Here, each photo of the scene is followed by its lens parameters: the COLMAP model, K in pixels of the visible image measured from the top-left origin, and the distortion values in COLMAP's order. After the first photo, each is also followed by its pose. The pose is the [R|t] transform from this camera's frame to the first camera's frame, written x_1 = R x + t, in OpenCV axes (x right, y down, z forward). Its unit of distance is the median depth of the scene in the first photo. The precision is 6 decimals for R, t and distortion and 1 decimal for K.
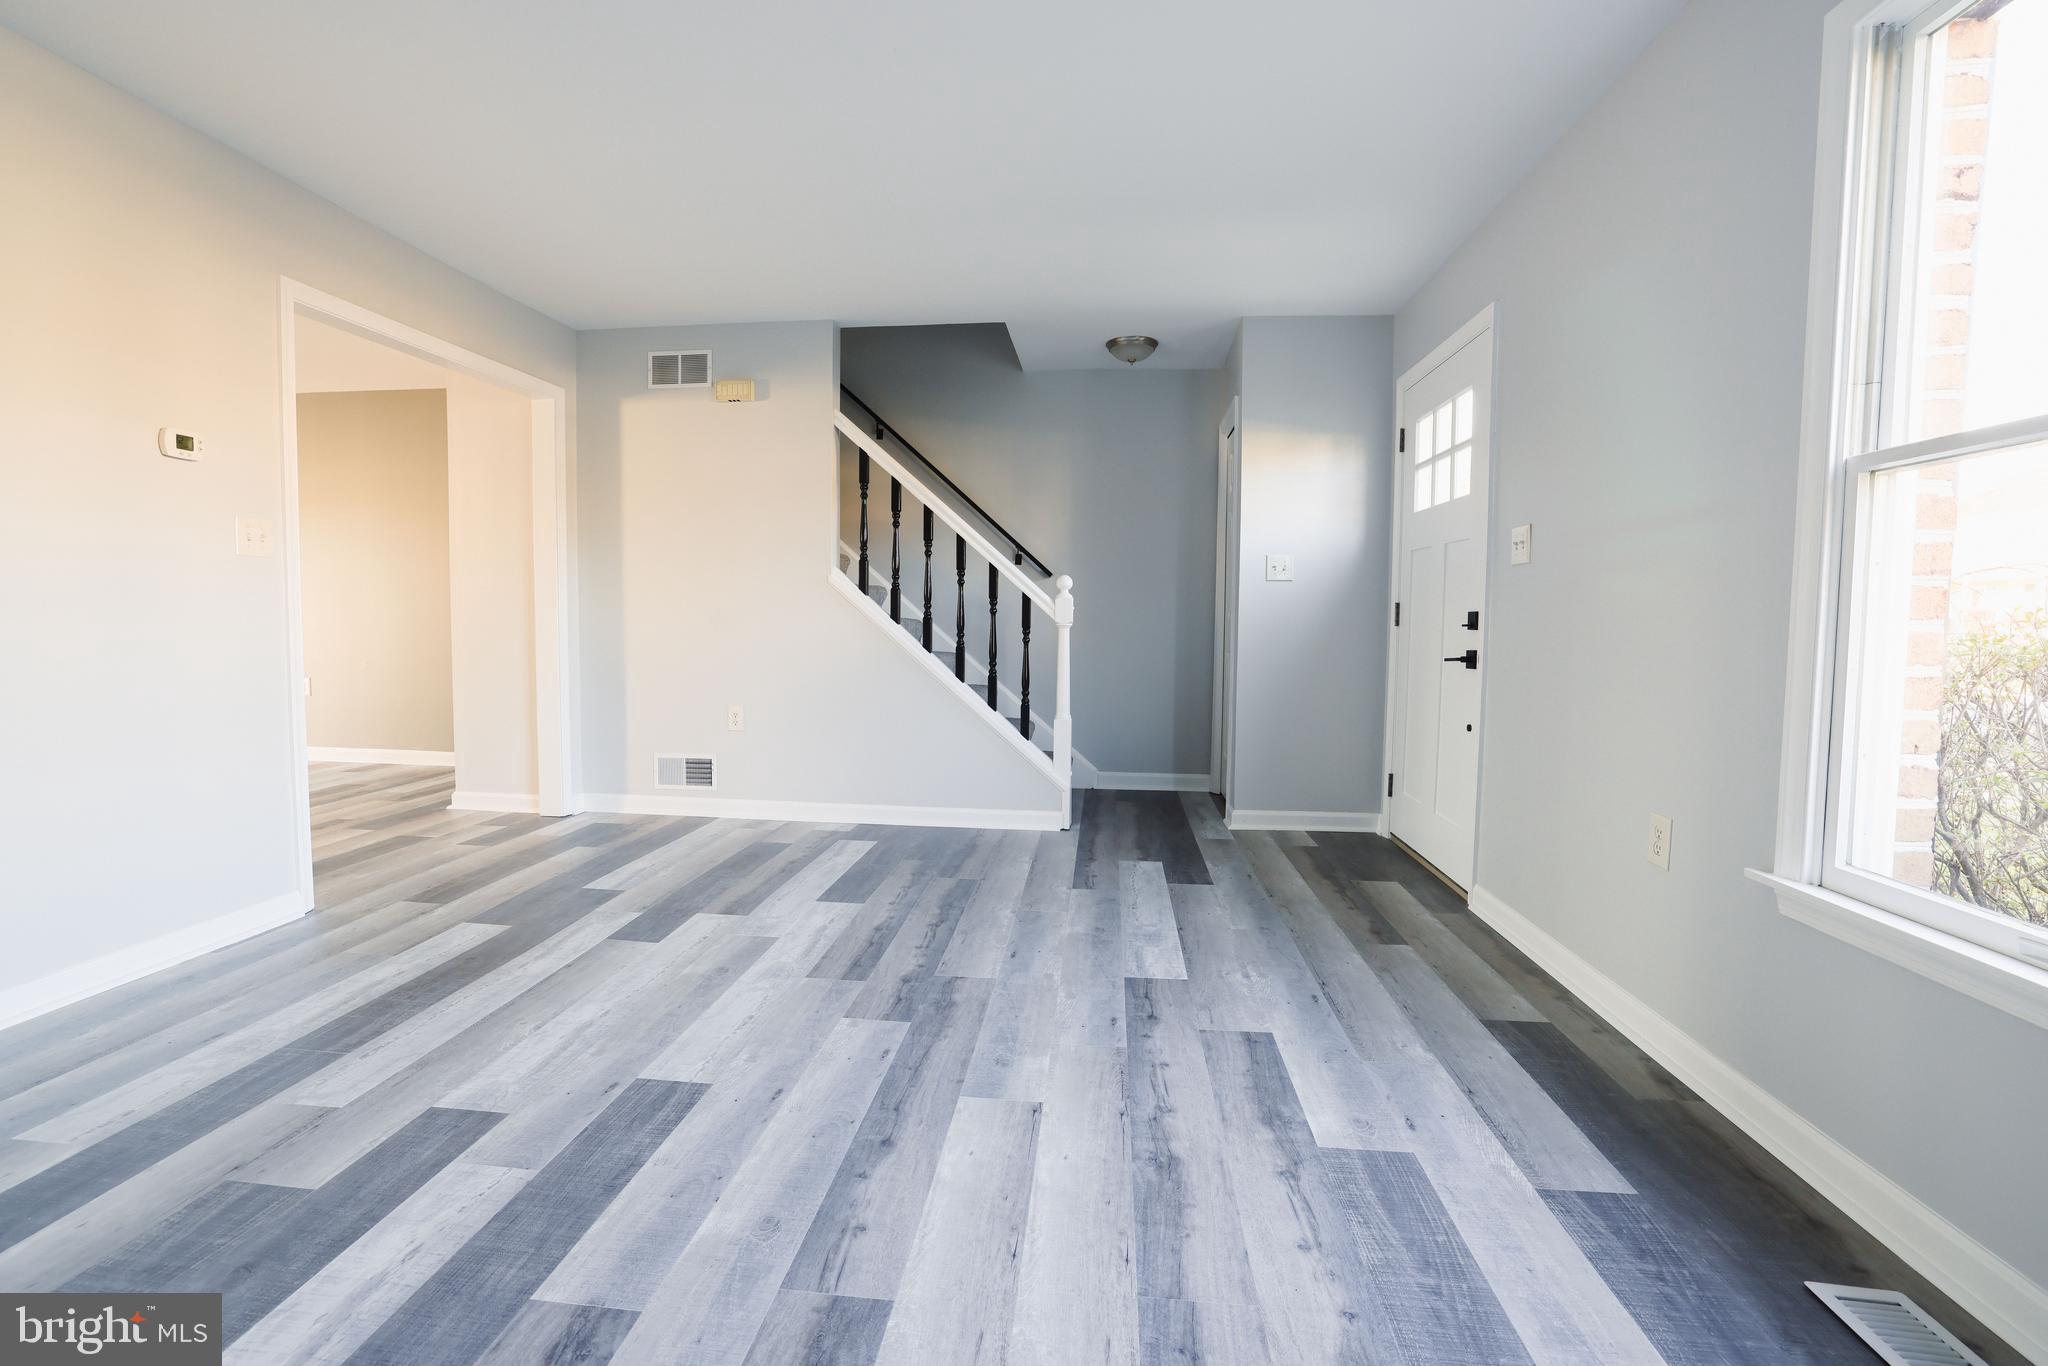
lens RADIAL K [[875.3, 0, 1007.6], [0, 875.3, 668.7], [0, 0, 1]] dist [-0.042030, 0.016605]
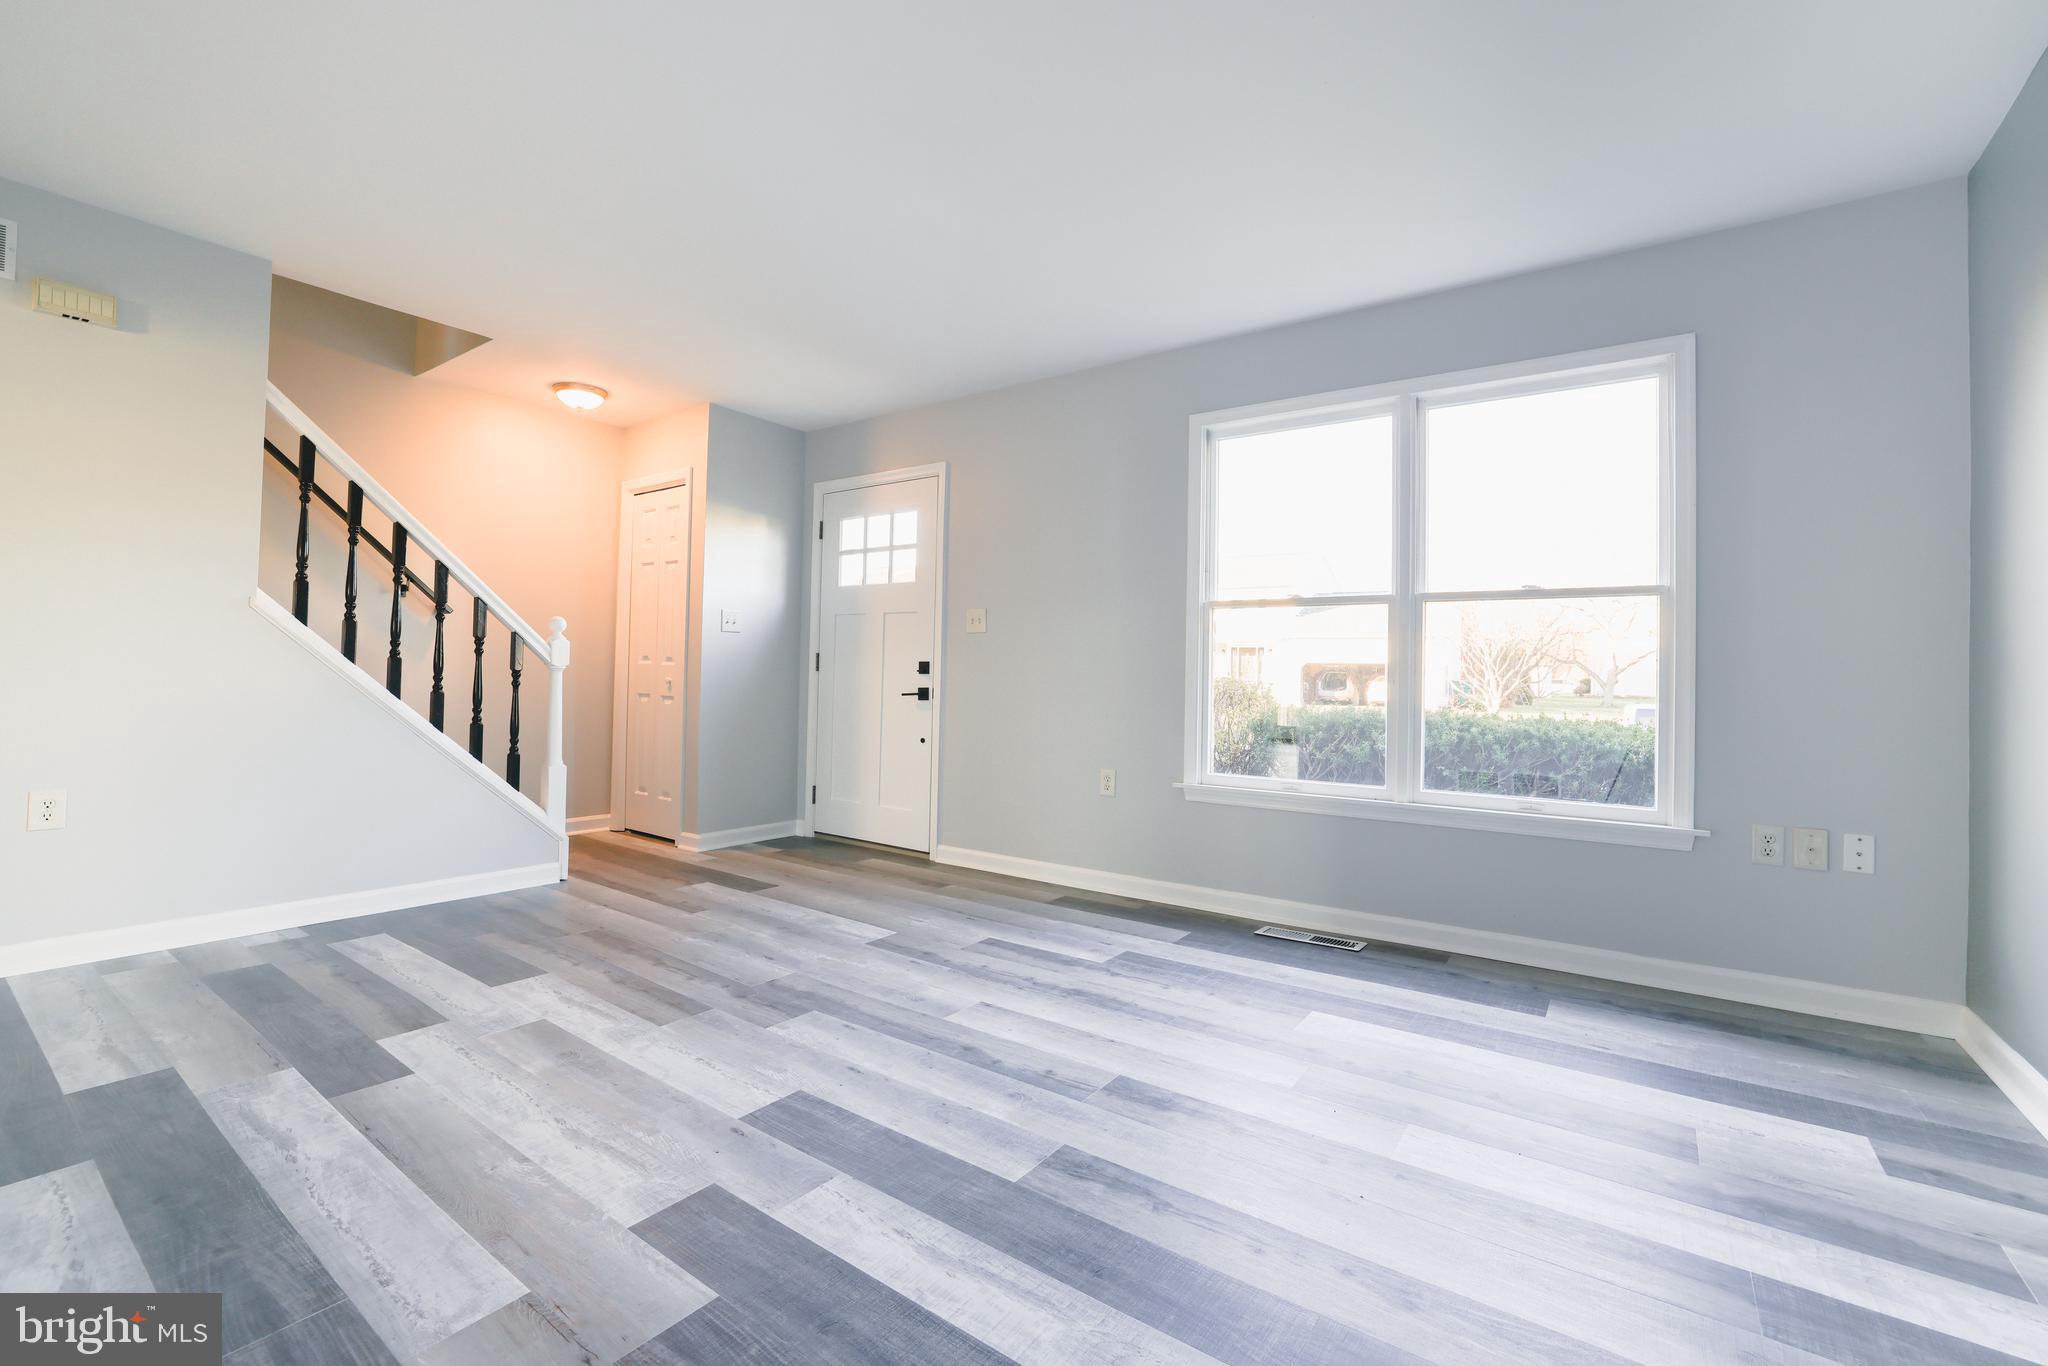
lens RADIAL K [[875.3, 0, 1007.6], [0, 875.3, 668.7], [0, 0, 1]] dist [-0.042030, 0.016605]
pose [[0.499723, 0.012094, 0.866101, -0.996410], [0.032315, 0.998946, -0.032594, -0.000396], [-0.865582, 0.044276, 0.498805, 0.185232]]
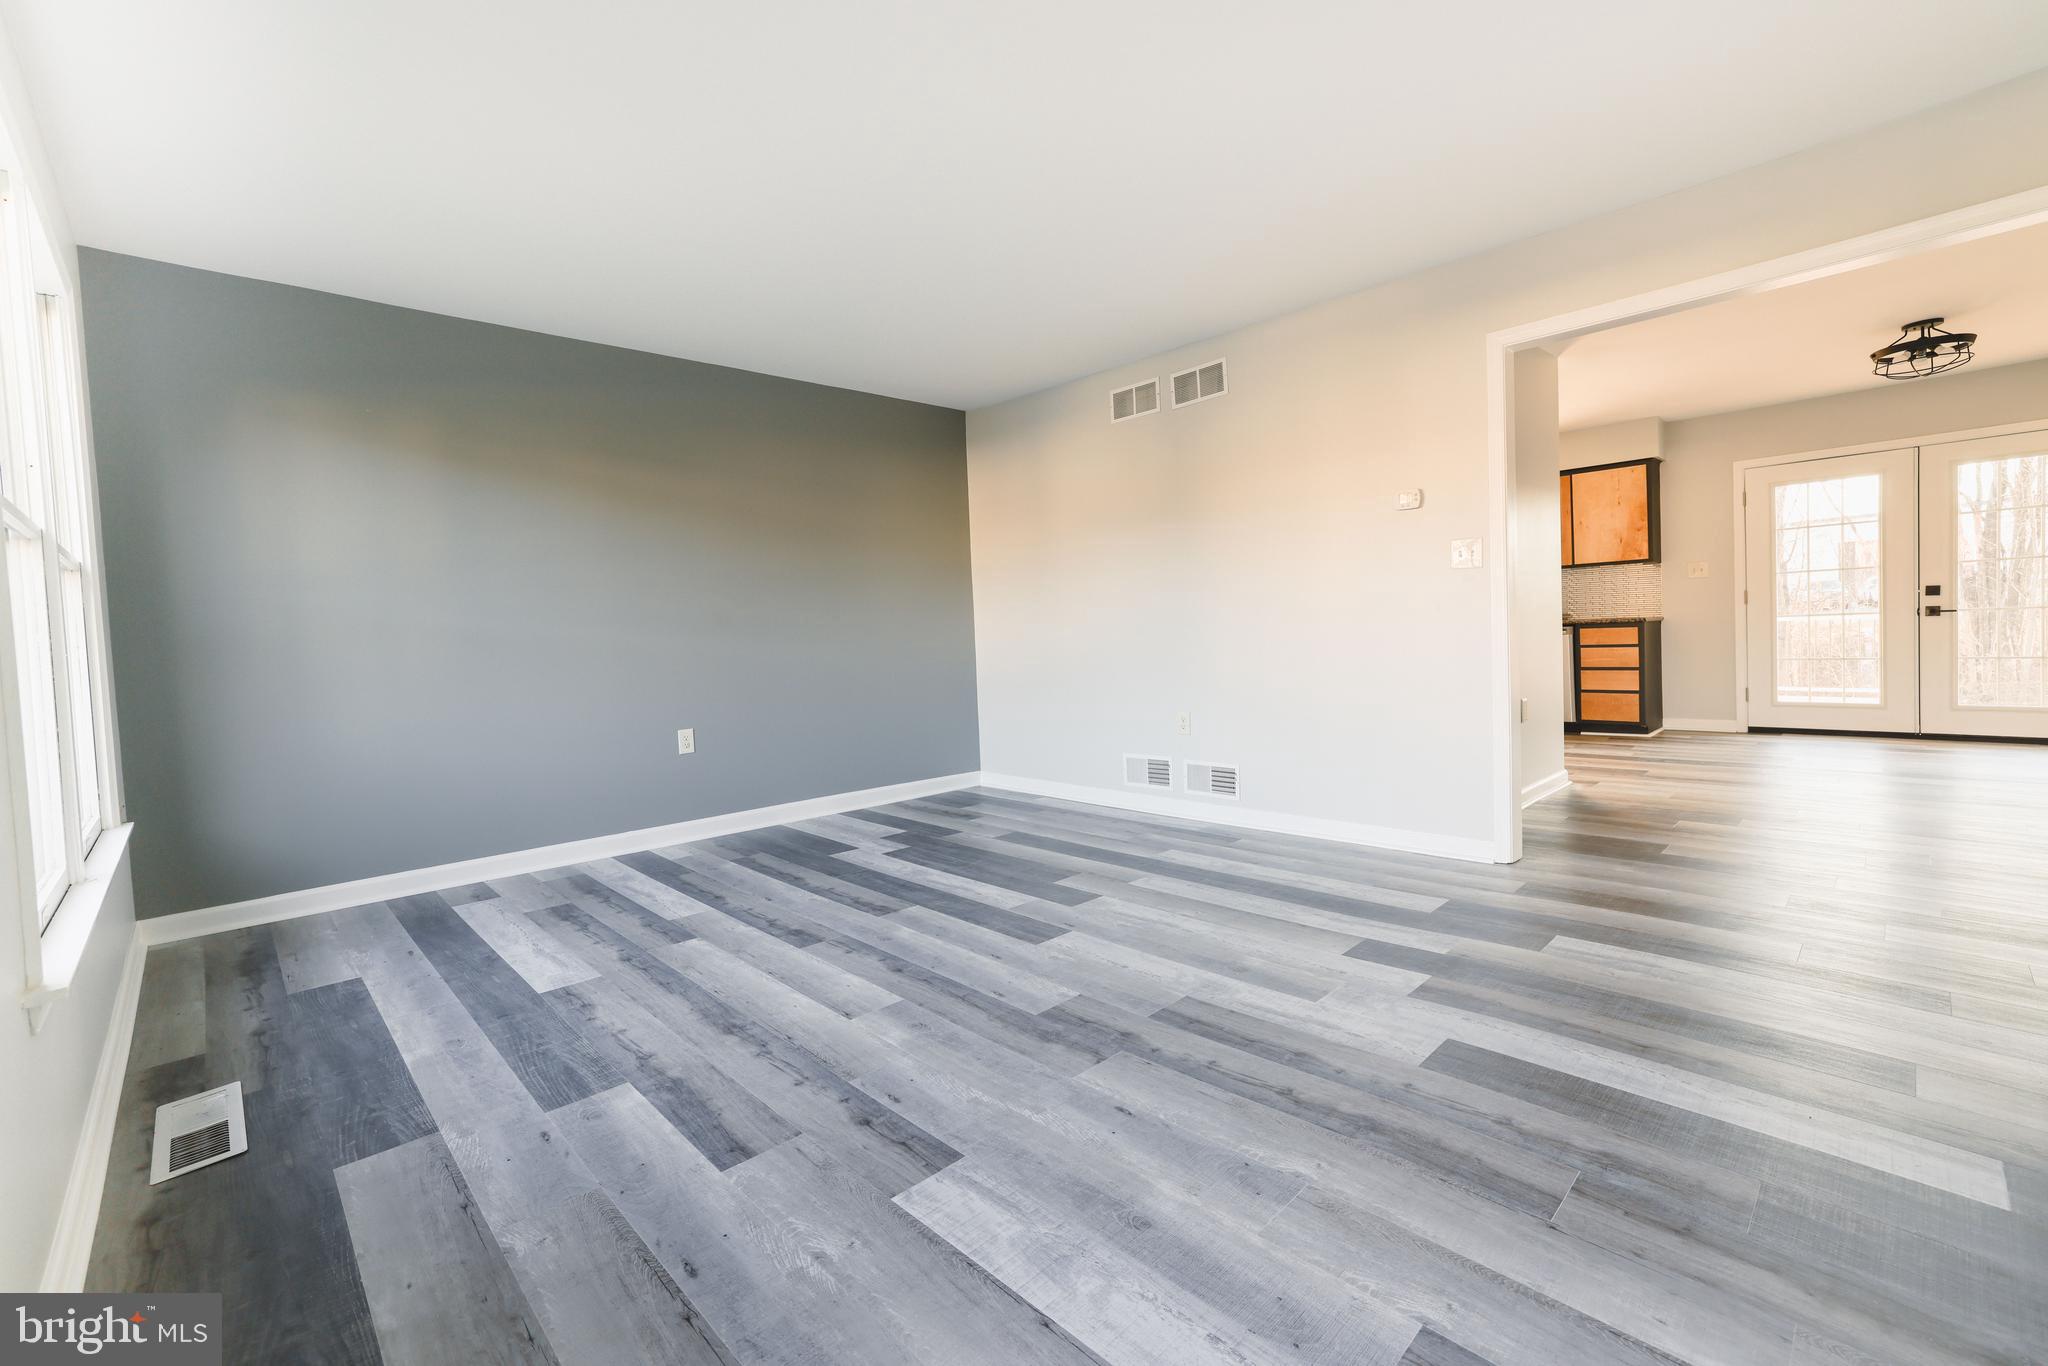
lens RADIAL K [[886.9, 0, 1003.6], [0, 886.9, 636.9], [0, 0, 1]] dist [-0.010155, 0.016848]
pose [[-0.651515, 0.024418, -0.758243, 0.719039], [-0.006894, 0.999250, 0.038102, -0.089508], [0.758605, 0.030052, -0.650858, 1.668012]]
